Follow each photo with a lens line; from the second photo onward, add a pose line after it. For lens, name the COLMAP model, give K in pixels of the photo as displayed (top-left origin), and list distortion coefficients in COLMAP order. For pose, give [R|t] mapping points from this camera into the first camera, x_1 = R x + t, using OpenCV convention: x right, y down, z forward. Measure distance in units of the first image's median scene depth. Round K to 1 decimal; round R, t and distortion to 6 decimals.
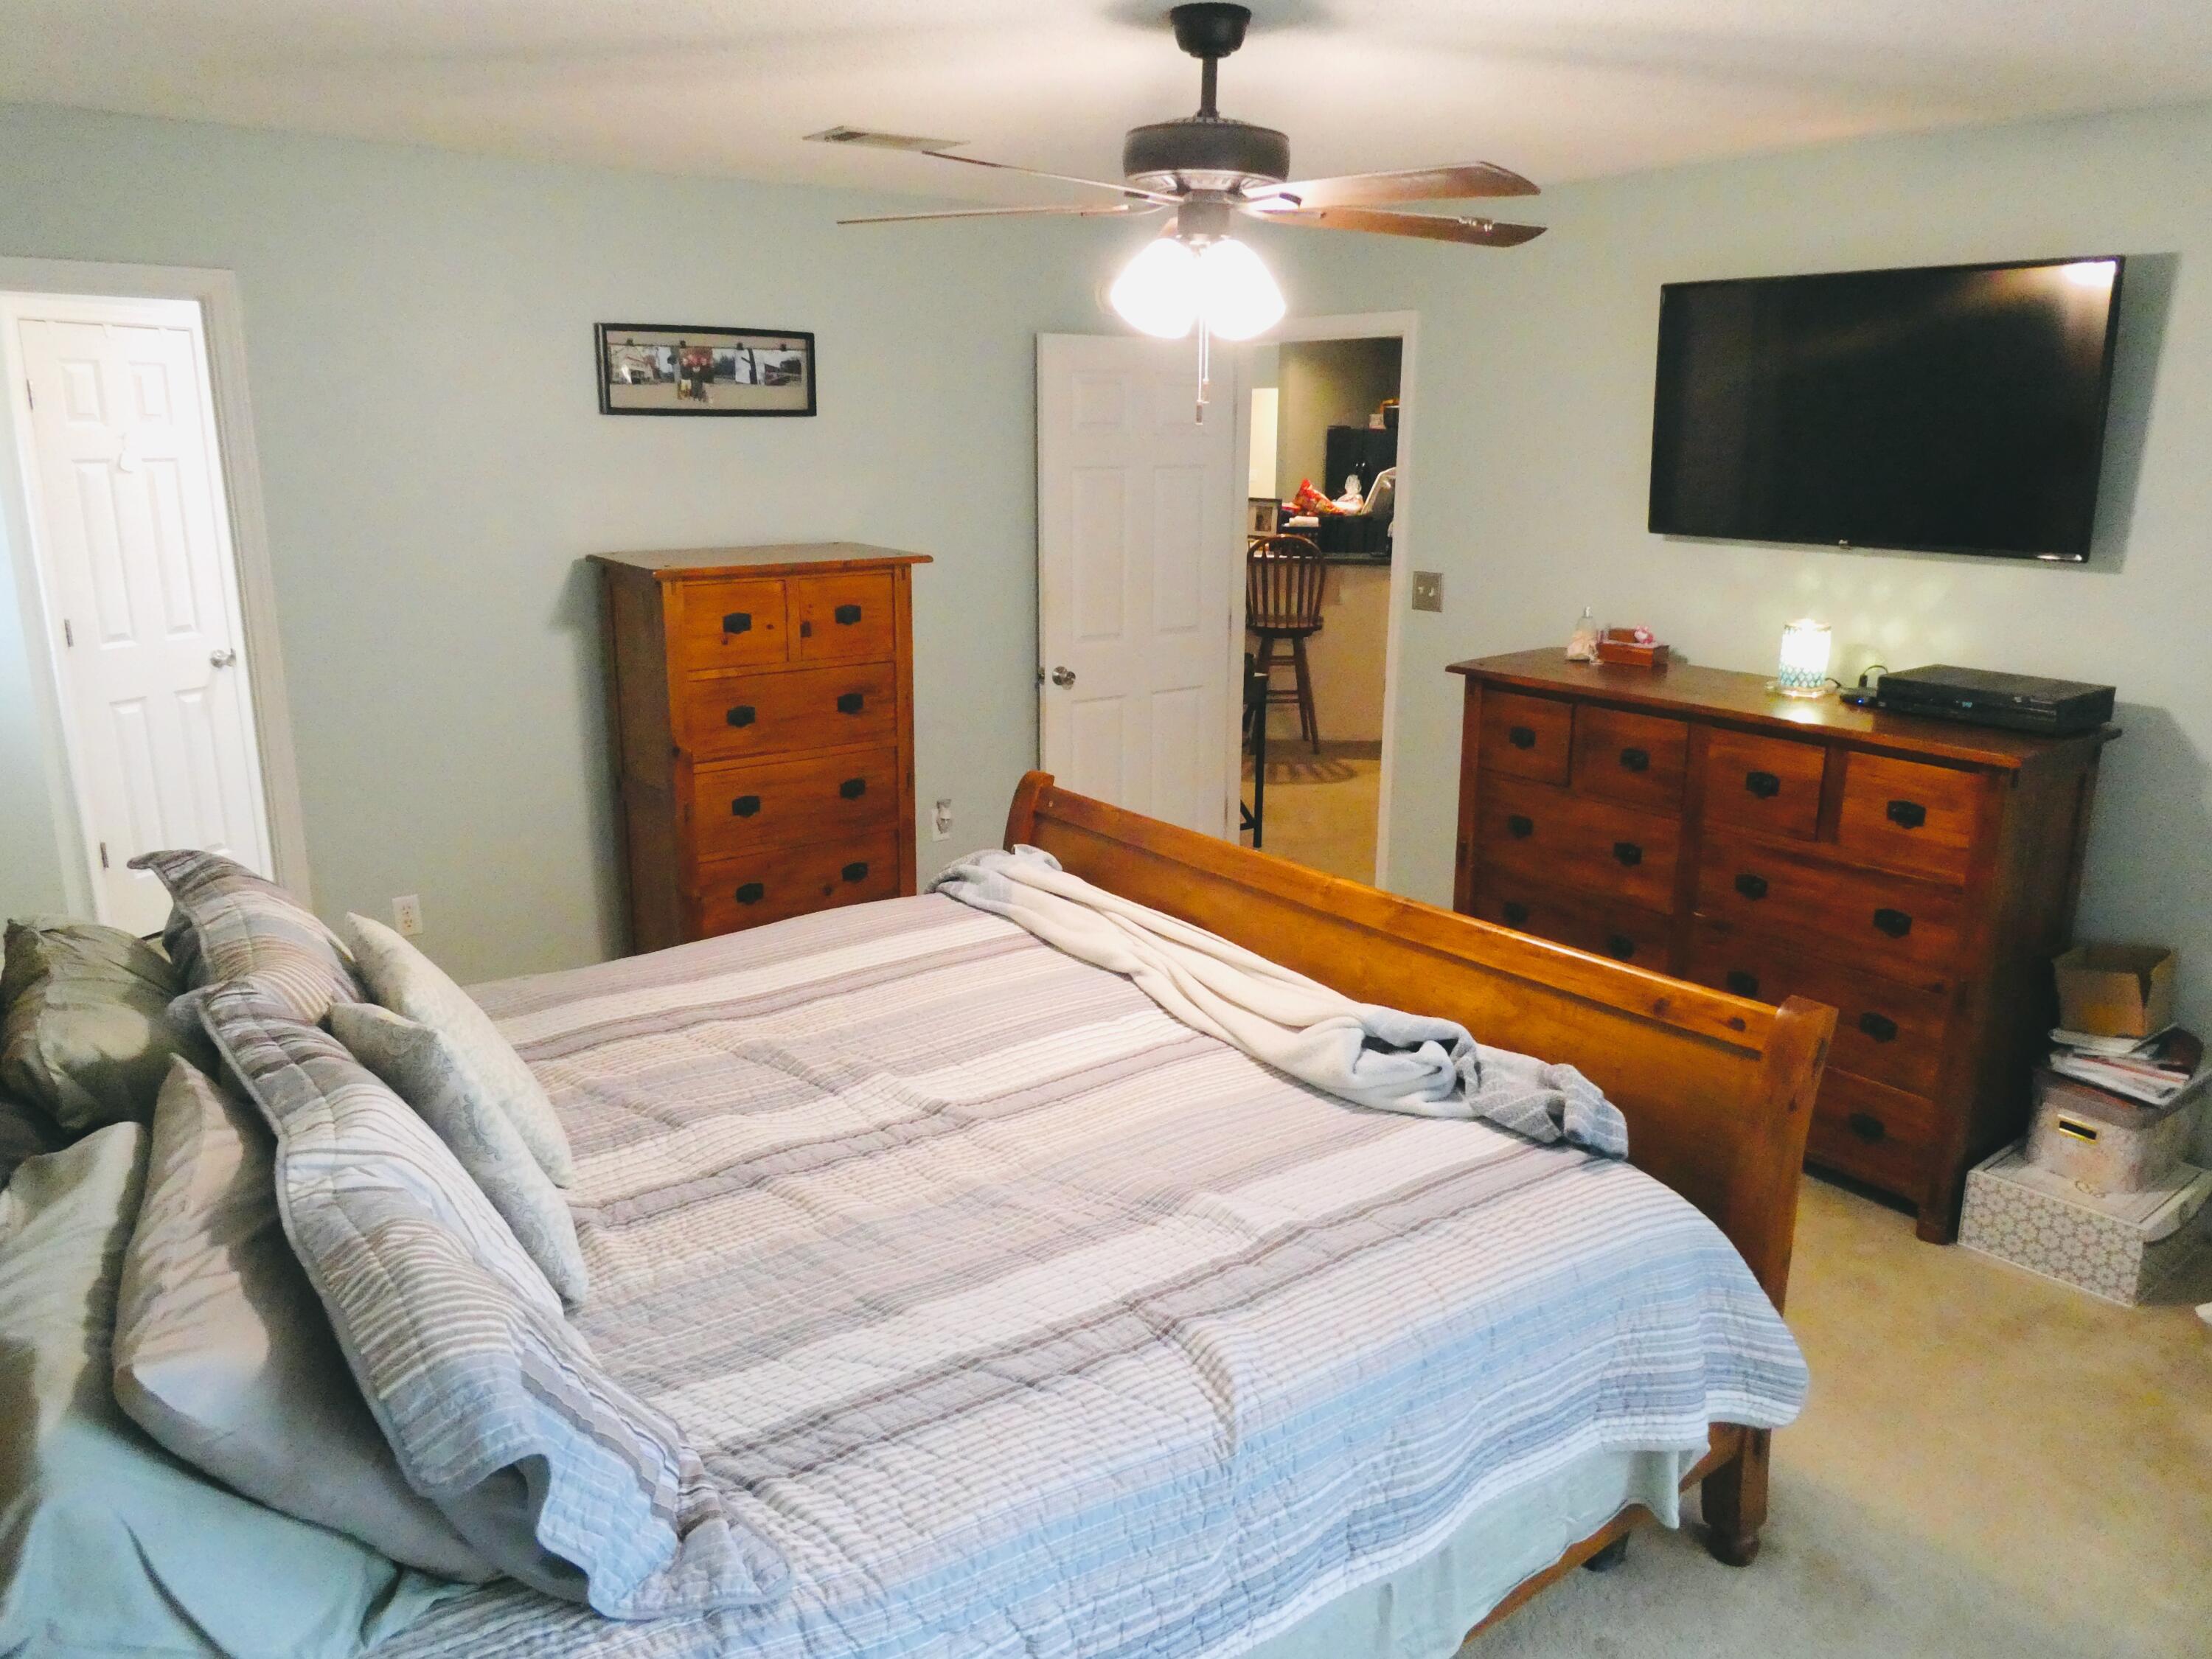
lens RADIAL K [[1572.7, 0, 1123.7], [0, 1572.7, 824.5], [0, 0, 1]] dist [-0.009094, -0.004415]
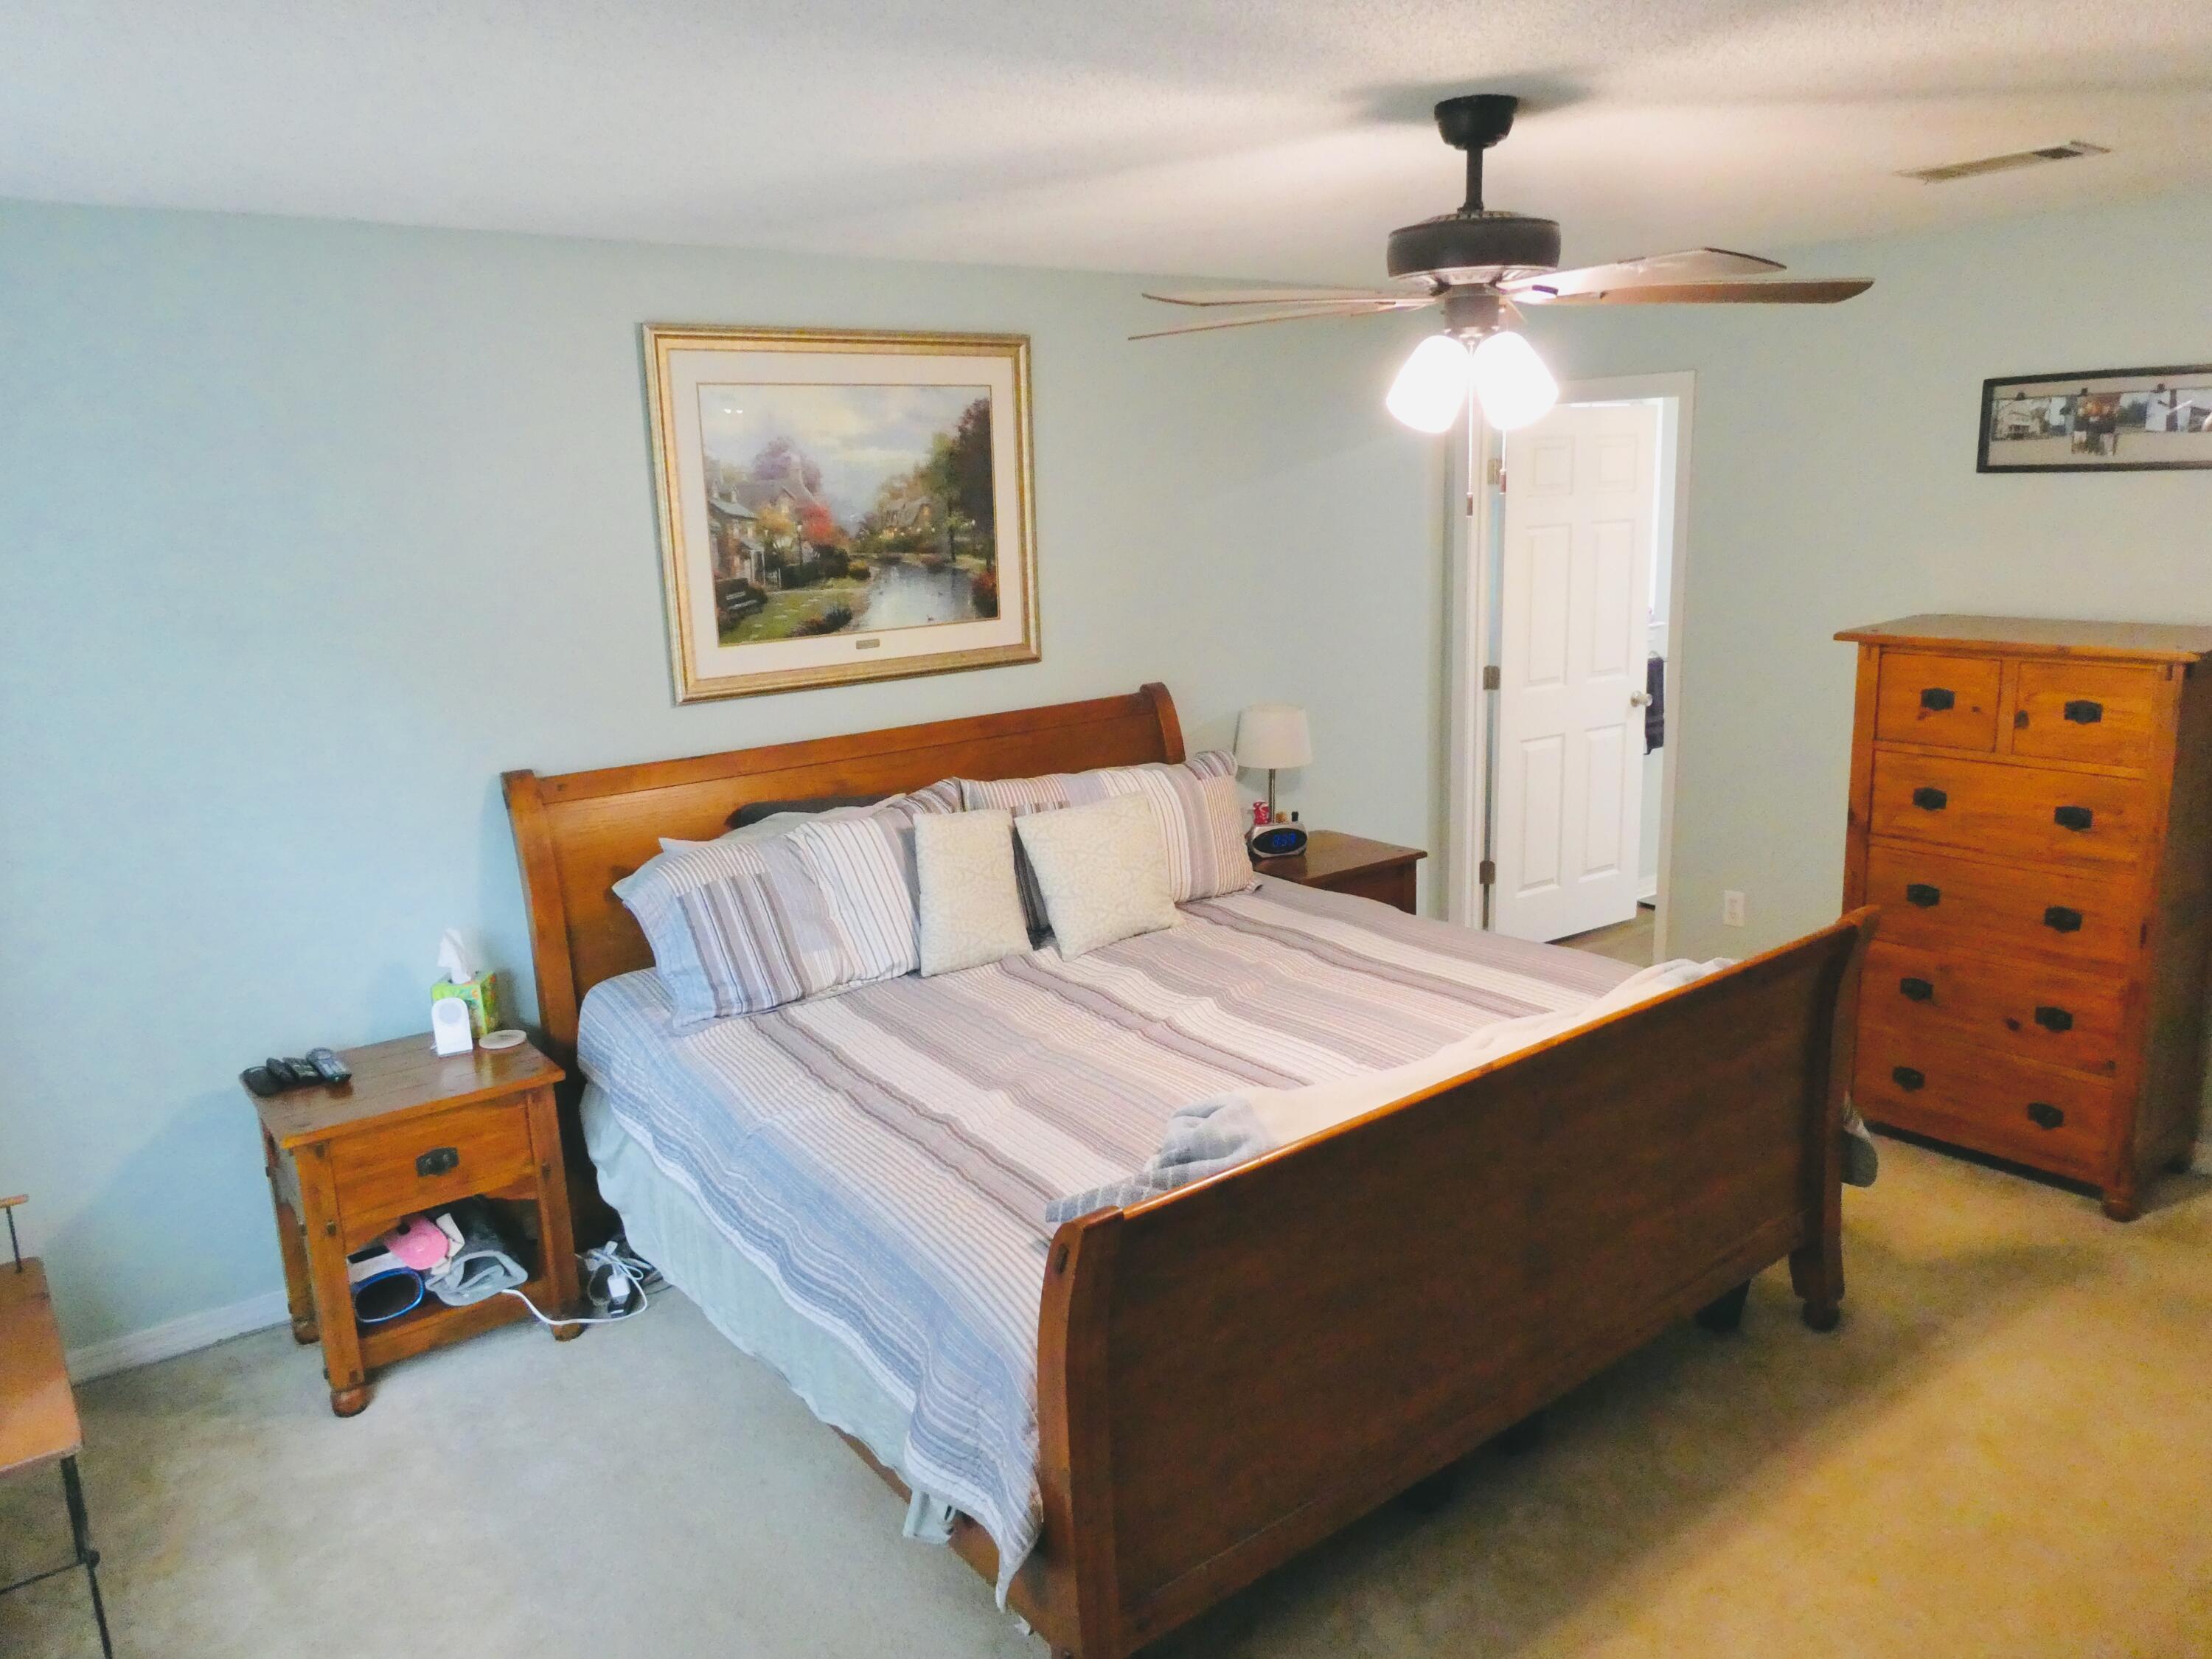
lens RADIAL K [[1572.7, 0, 1123.7], [0, 1572.7, 824.5], [0, 0, 1]] dist [-0.009094, -0.004415]
pose [[-0.011744, 0.212703, -0.977046, 0.662019], [-0.207589, 0.955307, 0.210466, -0.147747], [0.978146, 0.205296, 0.032936, 0.496216]]
